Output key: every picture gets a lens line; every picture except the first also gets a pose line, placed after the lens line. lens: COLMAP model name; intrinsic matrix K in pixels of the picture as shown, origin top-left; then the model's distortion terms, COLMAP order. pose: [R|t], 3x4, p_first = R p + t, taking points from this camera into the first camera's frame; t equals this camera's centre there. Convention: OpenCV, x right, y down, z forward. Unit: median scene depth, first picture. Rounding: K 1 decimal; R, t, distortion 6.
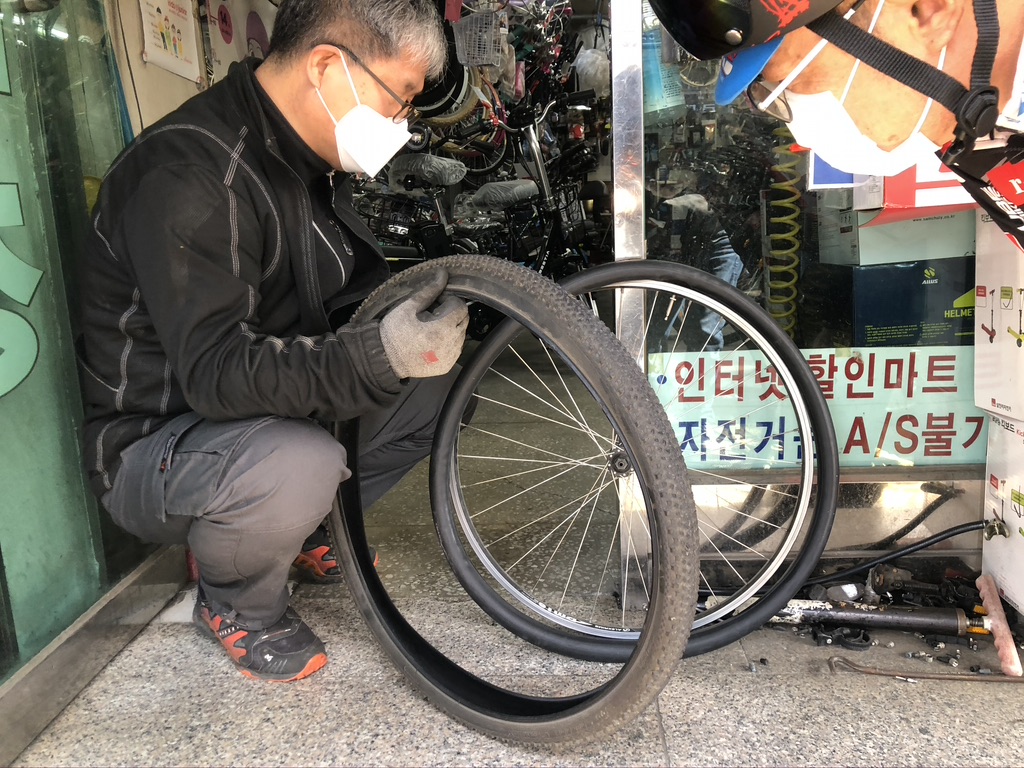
lens RADIAL K [[842.2, 0, 518.6], [0, 842.2, 385.5], [0, 0, 1]] dist [-0.000973, 0.002476]
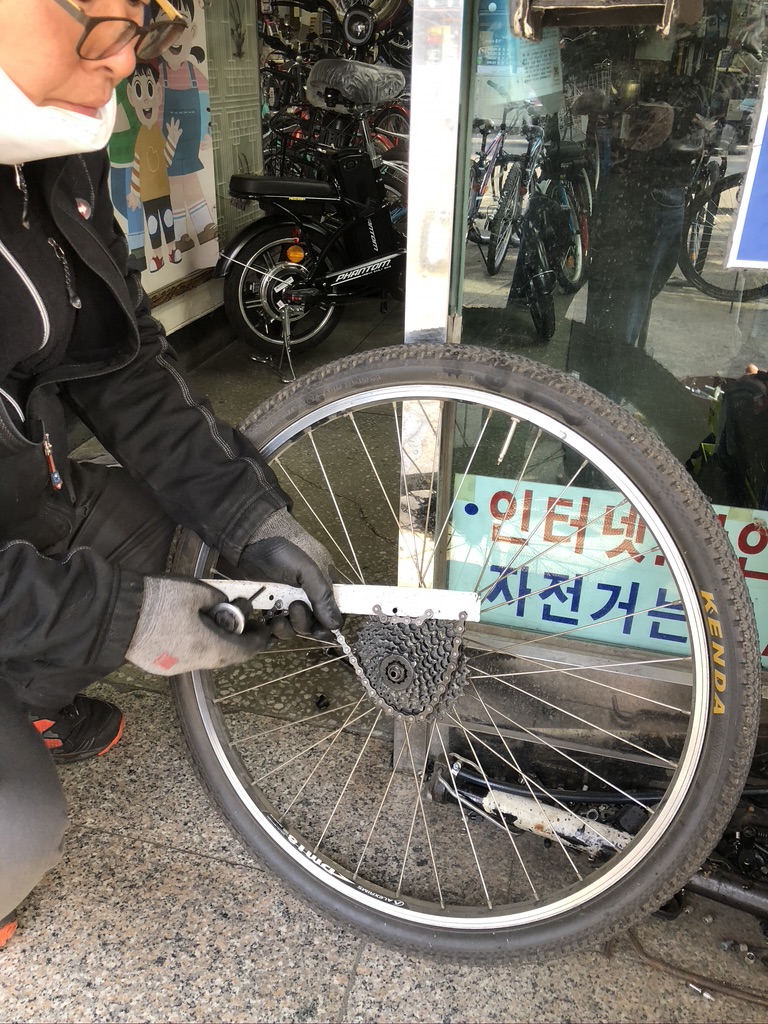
lens RADIAL K [[842.2, 0, 376.2], [0, 842.2, 505.8], [0, 0, 1]] dist [-0.000973, 0.002476]
pose [[0.977964, 0.144224, -0.150952, 0.198728], [-0.098633, 0.956430, 0.274796, -0.198995], [0.184007, -0.253851, 0.949579, 0.306135]]
